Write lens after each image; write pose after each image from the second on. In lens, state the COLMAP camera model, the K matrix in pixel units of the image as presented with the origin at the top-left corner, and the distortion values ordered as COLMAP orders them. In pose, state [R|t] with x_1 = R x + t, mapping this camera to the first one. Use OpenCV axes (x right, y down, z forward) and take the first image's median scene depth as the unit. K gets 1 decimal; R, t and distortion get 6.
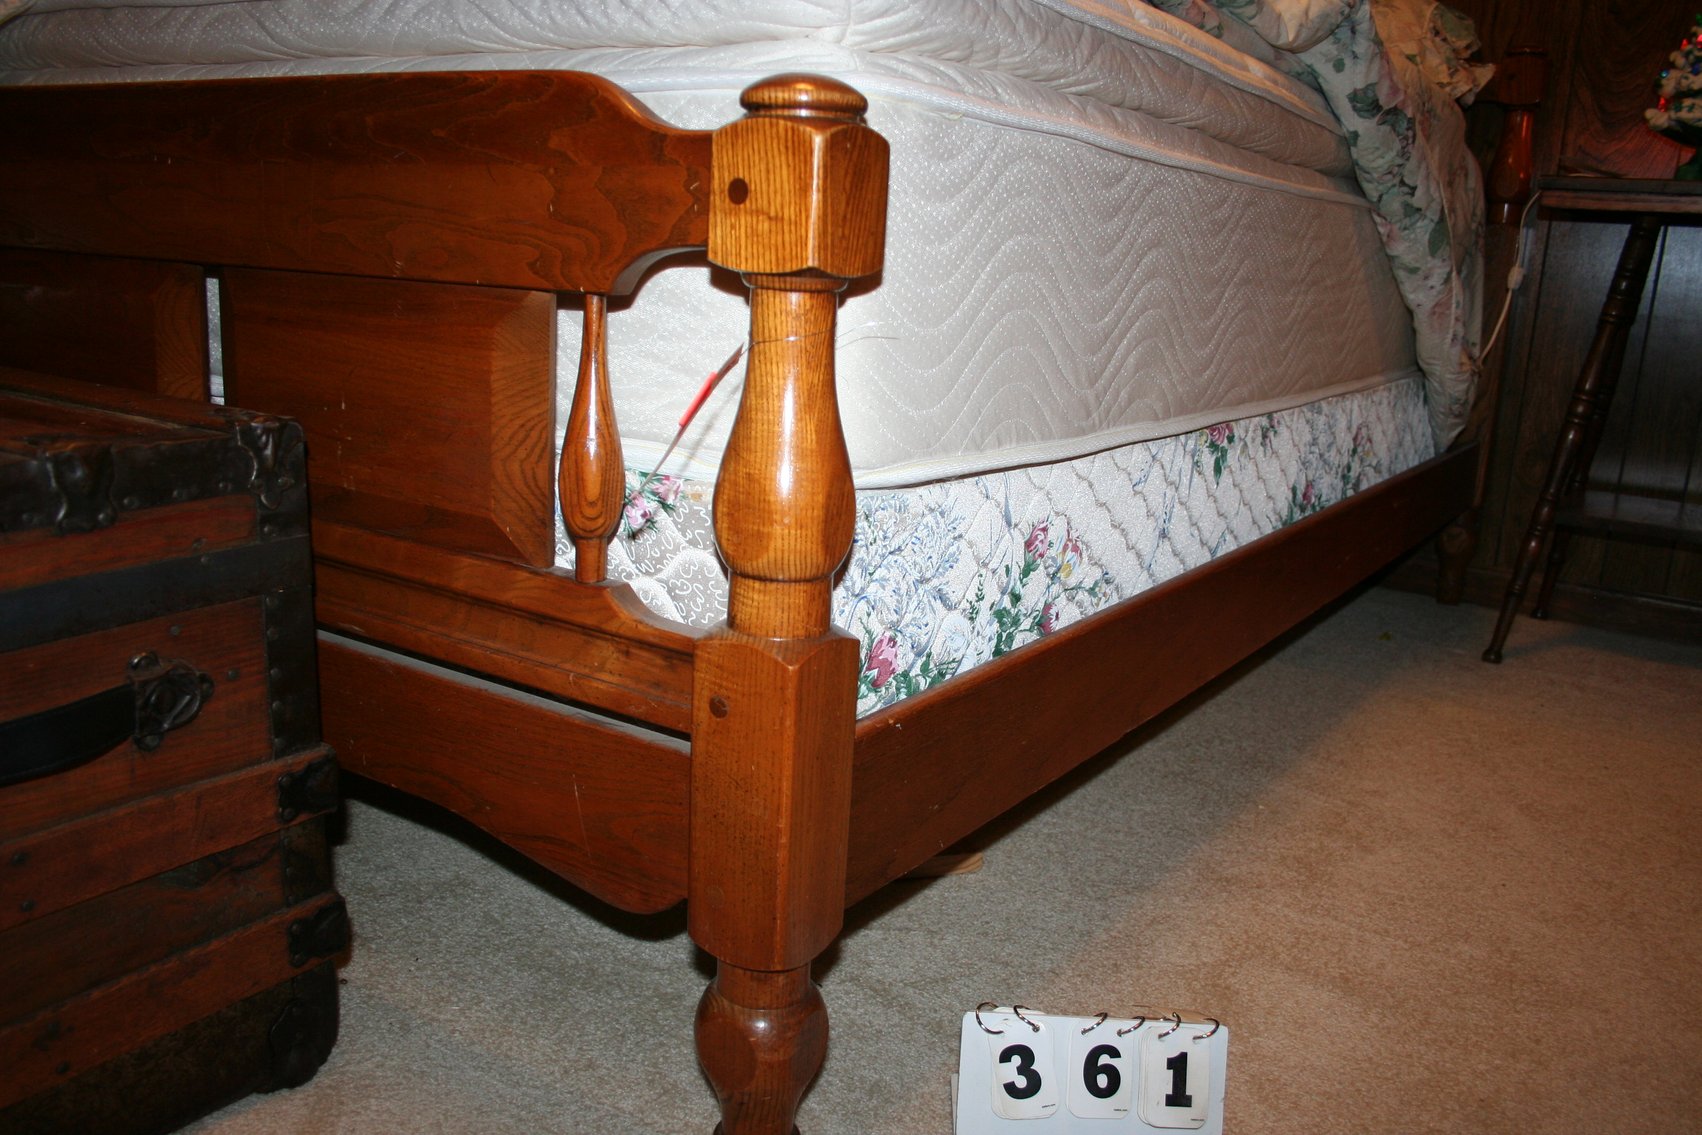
lens RADIAL K [[1431.0, 0, 842.2], [0, 1431.0, 573.9], [0, 0, 1]] dist [-0.145613, 0.122604]
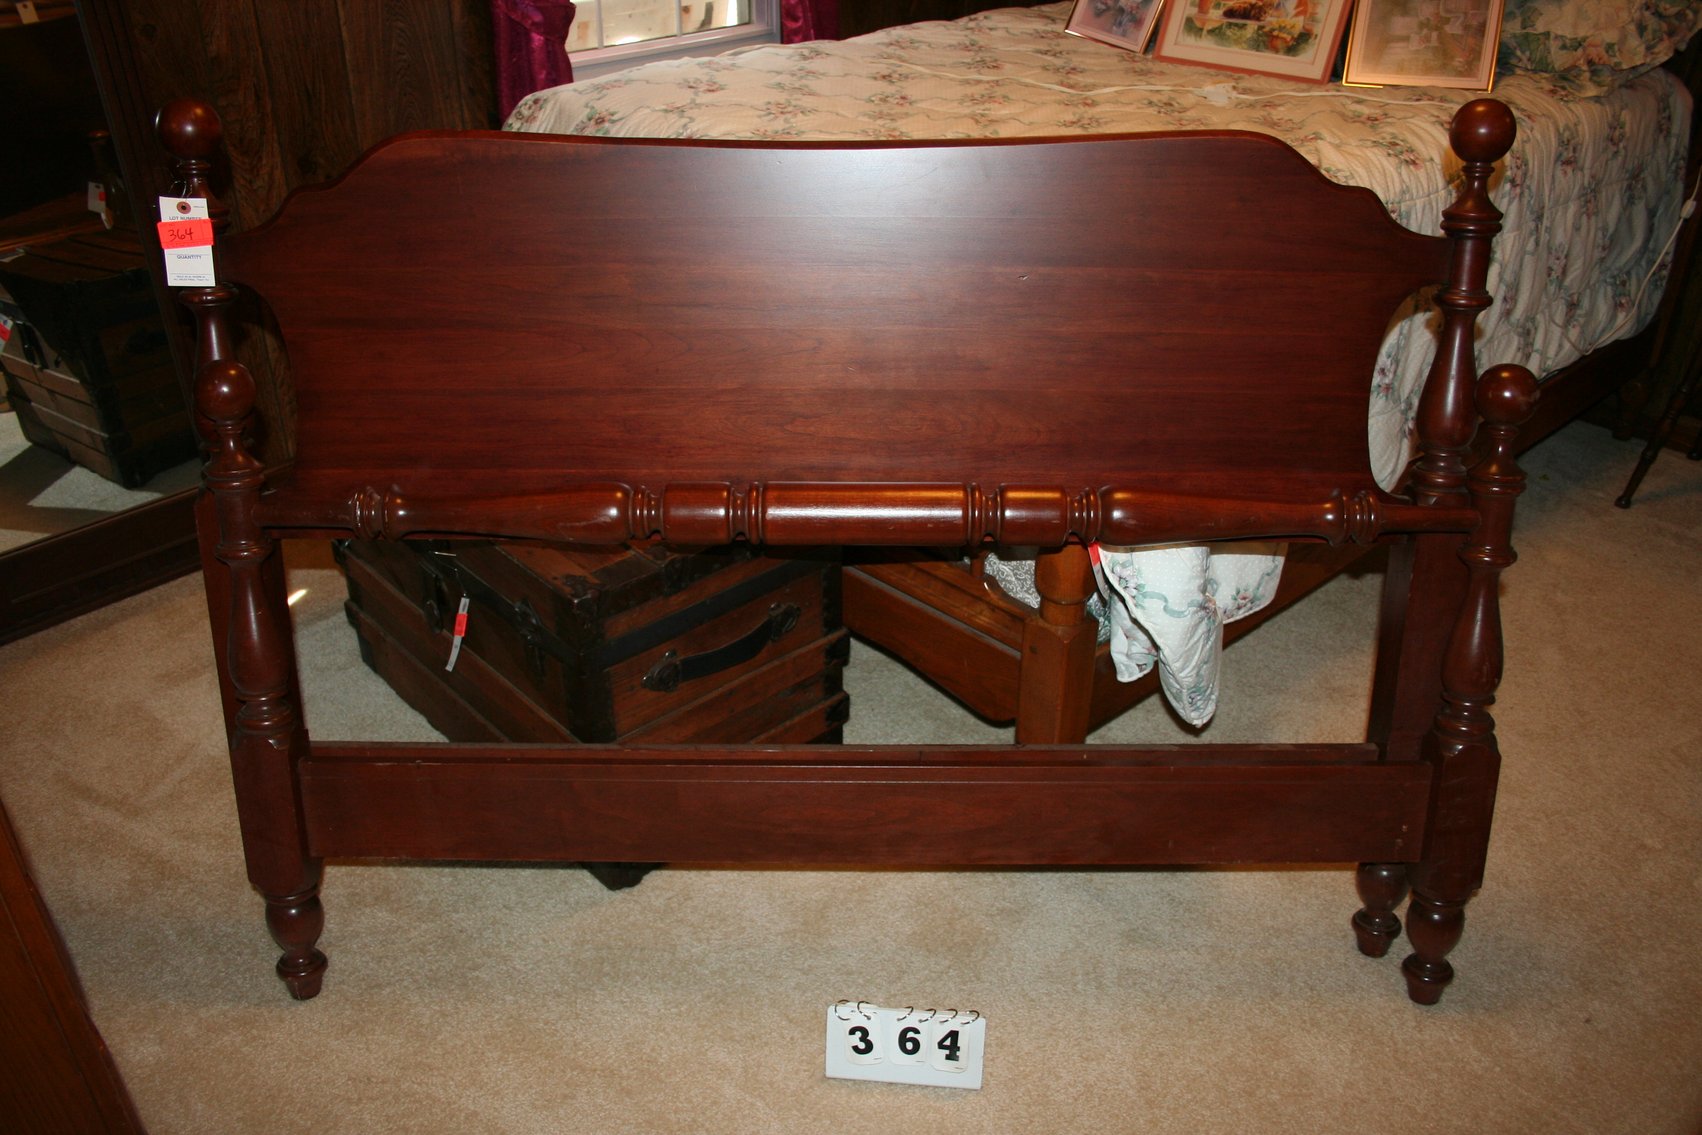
lens RADIAL K [[1431.0, 0, 842.2], [0, 1431.0, 573.9], [0, 0, 1]] dist [-0.145613, 0.122604]
pose [[0.973213, 0.071133, -0.218626, 0.090152], [-0.008071, 0.960916, 0.276721, -0.559838], [0.229765, -0.267544, 0.935750, -0.998388]]
